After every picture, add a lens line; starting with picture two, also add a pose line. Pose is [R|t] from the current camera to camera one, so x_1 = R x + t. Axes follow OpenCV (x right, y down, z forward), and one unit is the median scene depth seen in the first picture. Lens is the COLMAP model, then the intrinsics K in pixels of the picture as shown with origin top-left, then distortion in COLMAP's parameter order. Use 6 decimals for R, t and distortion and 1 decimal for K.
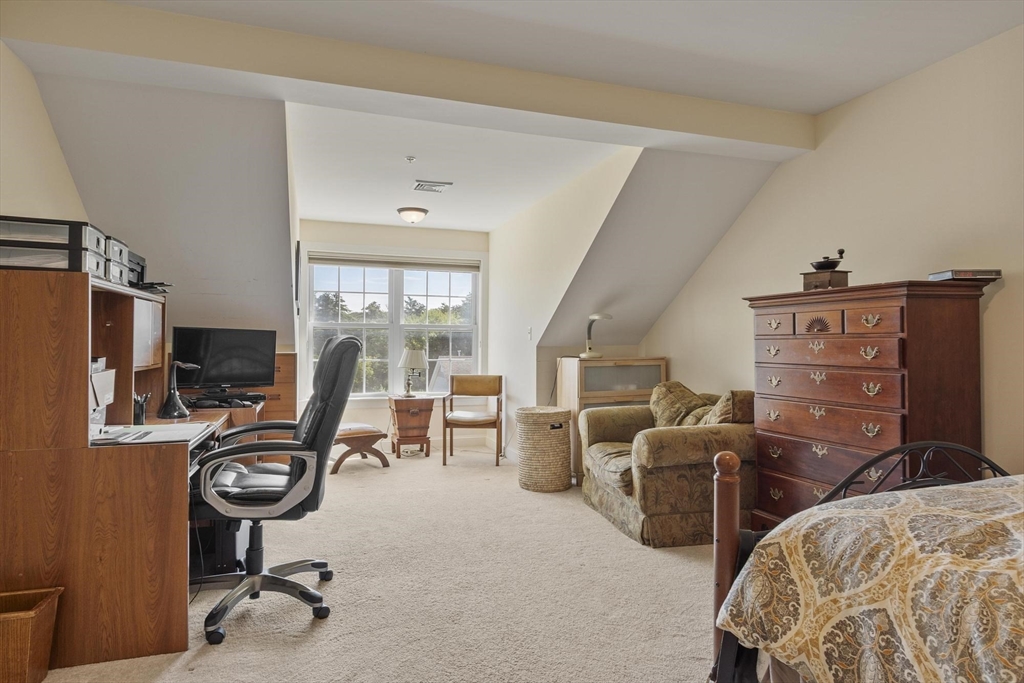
lens RADIAL K [[582.8, 0, 515.0], [0, 582.8, 344.3], [0, 0, 1]] dist [0.013241, -0.007211]
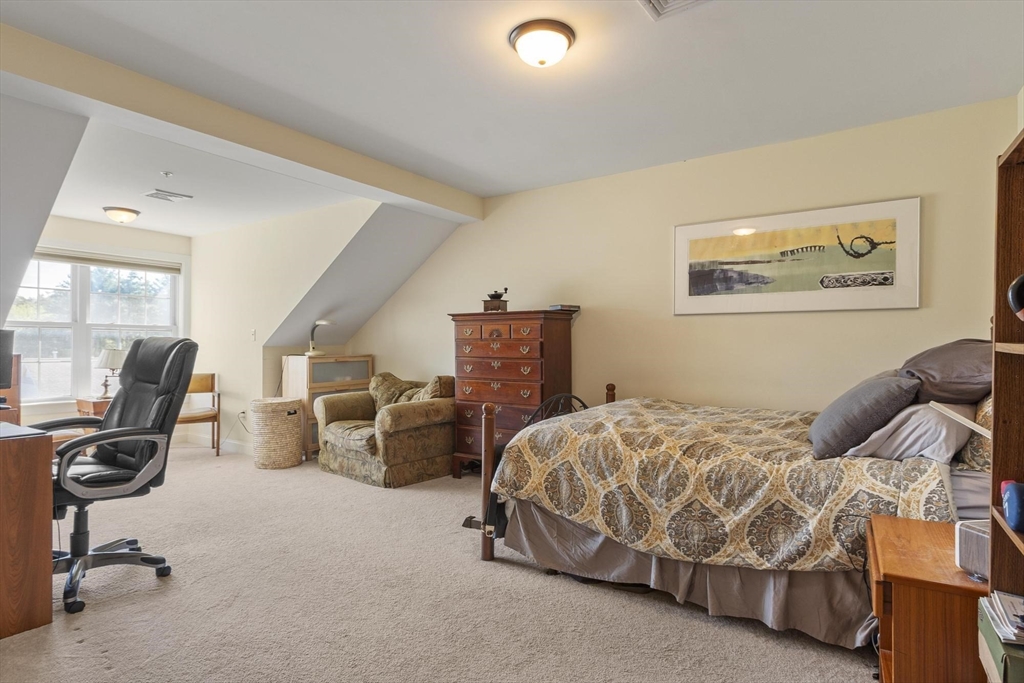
lens RADIAL K [[533.0, 0, 503.7], [0, 533.0, 342.9], [0, 0, 1]] dist [0.009145, -0.007014]
pose [[0.812390, 0.002112, 0.583110, -0.307241], [-0.000383, 0.999995, -0.003089, -0.000390], [-0.583114, 0.002286, 0.812387, -0.212614]]
